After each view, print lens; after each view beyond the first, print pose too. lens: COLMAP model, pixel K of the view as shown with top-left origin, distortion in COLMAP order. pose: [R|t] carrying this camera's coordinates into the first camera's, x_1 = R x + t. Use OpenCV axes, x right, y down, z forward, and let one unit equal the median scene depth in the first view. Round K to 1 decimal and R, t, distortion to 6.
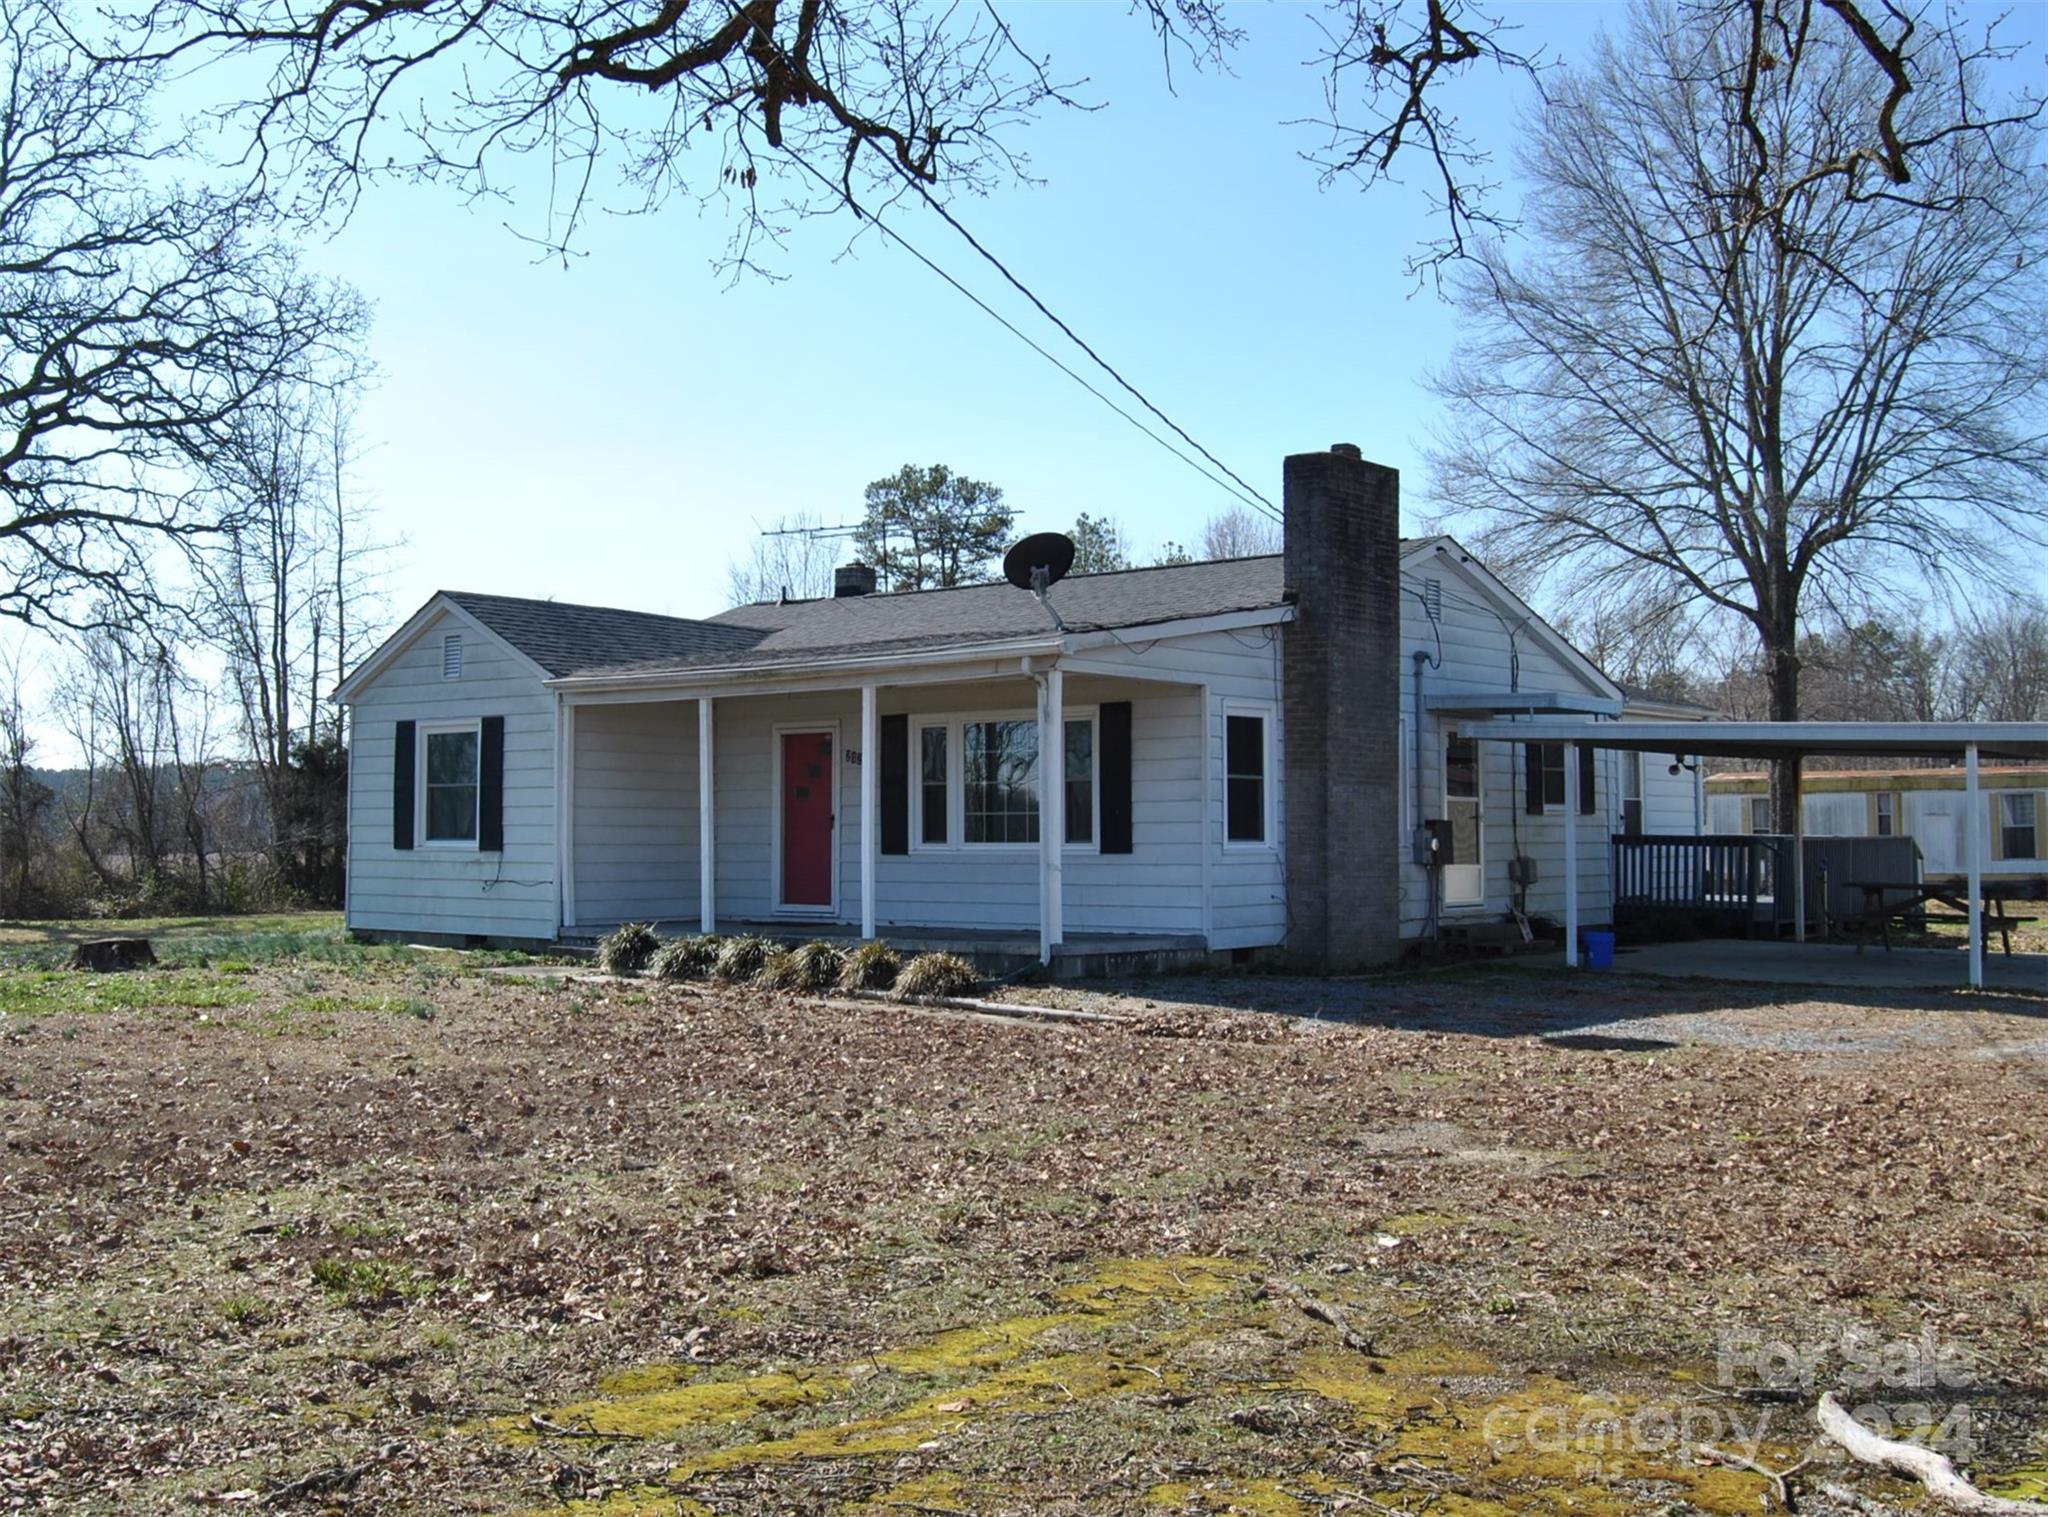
lens RADIAL K [[2278.7, 0, 1022.9], [0, 2278.7, 733.8], [0, 0, 1]] dist [-0.019418, -0.280324]
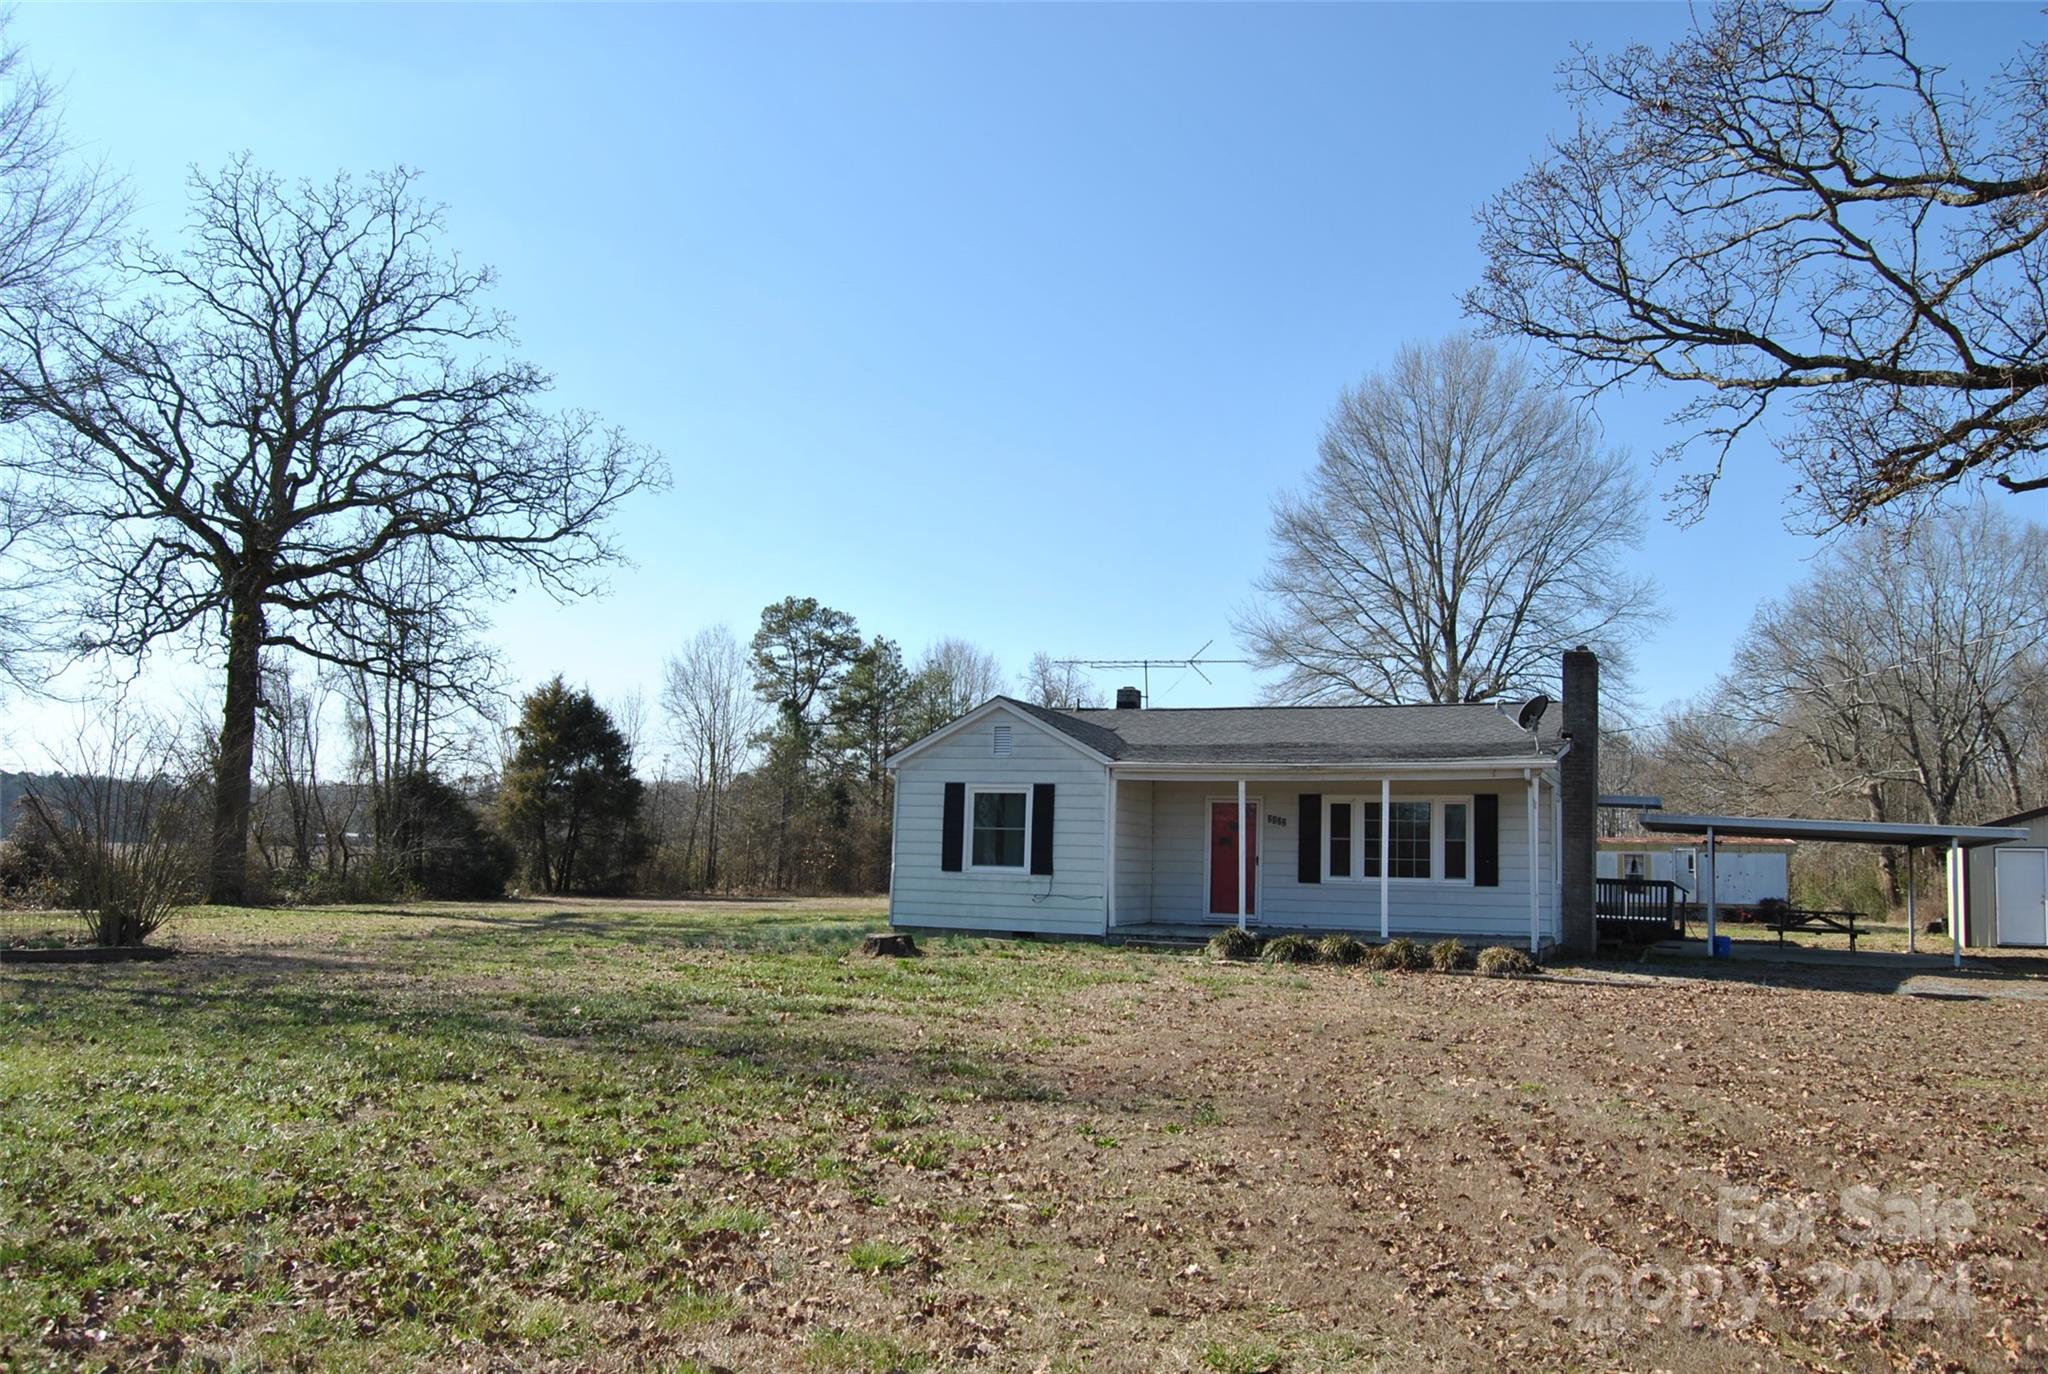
lens RADIAL K [[1610.8, 0, 1008.6], [0, 1610.8, 686.0], [0, 0, 1]] dist [-0.097565, 0.043580]
pose [[0.943760, 0.063057, 0.324561, -0.595439], [-0.043167, 0.996742, -0.068129, 0.001633], [-0.327800, 0.050287, 0.943408, 0.017807]]
